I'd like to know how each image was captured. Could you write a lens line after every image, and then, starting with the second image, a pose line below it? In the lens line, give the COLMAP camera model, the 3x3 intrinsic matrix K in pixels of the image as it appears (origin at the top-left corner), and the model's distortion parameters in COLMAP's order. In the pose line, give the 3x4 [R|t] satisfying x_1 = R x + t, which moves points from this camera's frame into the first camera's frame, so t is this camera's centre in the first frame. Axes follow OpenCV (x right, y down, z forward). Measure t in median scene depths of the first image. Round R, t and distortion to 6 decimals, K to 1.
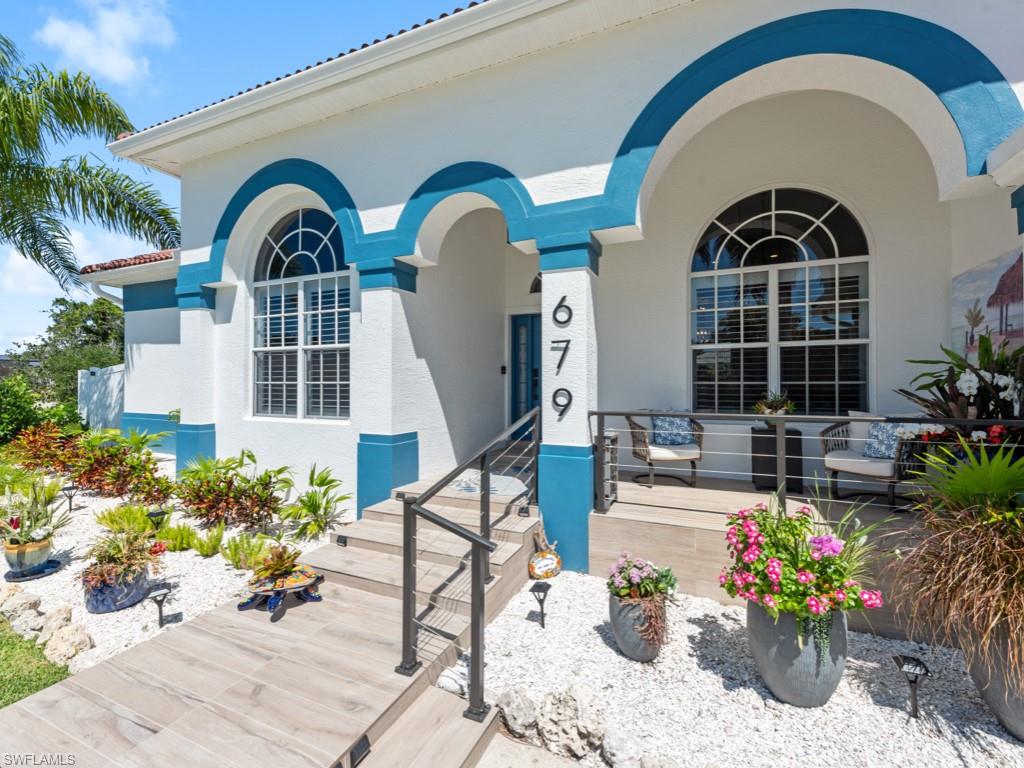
lens RADIAL K [[460.1, 0, 507.6], [0, 460.1, 380.6], [0, 0, 1]] dist [0.004110, 0.000555]
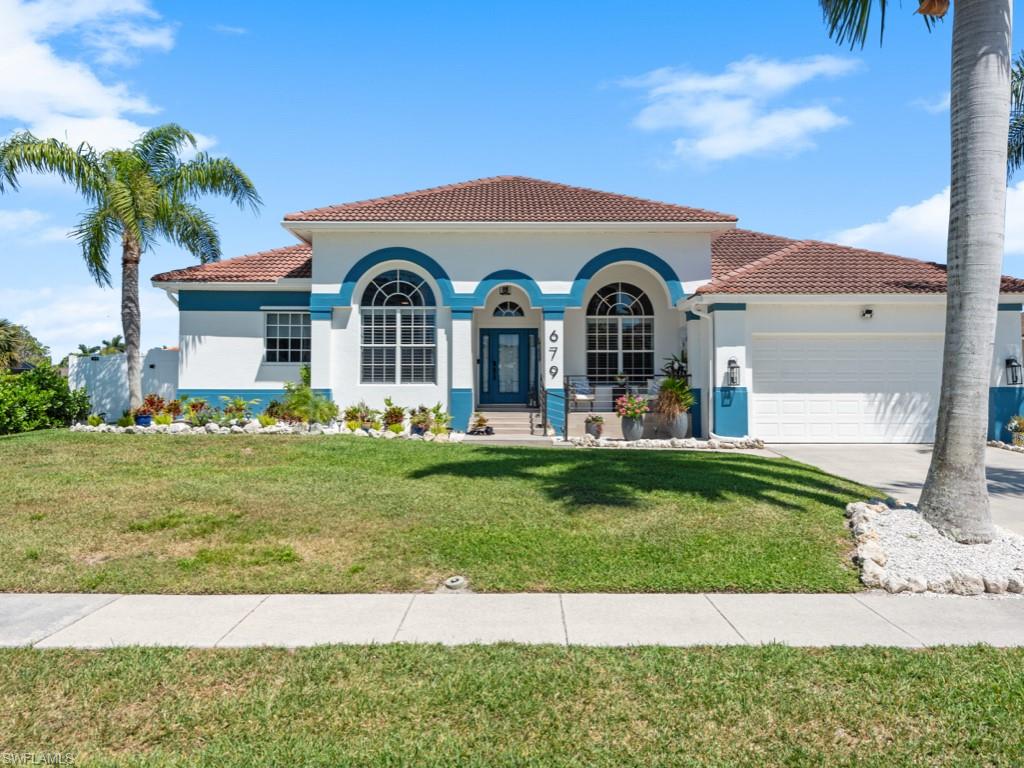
lens RADIAL K [[723.6, 0, 511.8], [0, 723.6, 388.5], [0, 0, 1]] dist [0.016915, -0.006611]
pose [[0.909123, 0.007483, 0.416461, -1.399060], [-0.002492, 0.999918, -0.012528, 0.151660], [-0.416521, 0.010351, 0.909067, -2.027786]]
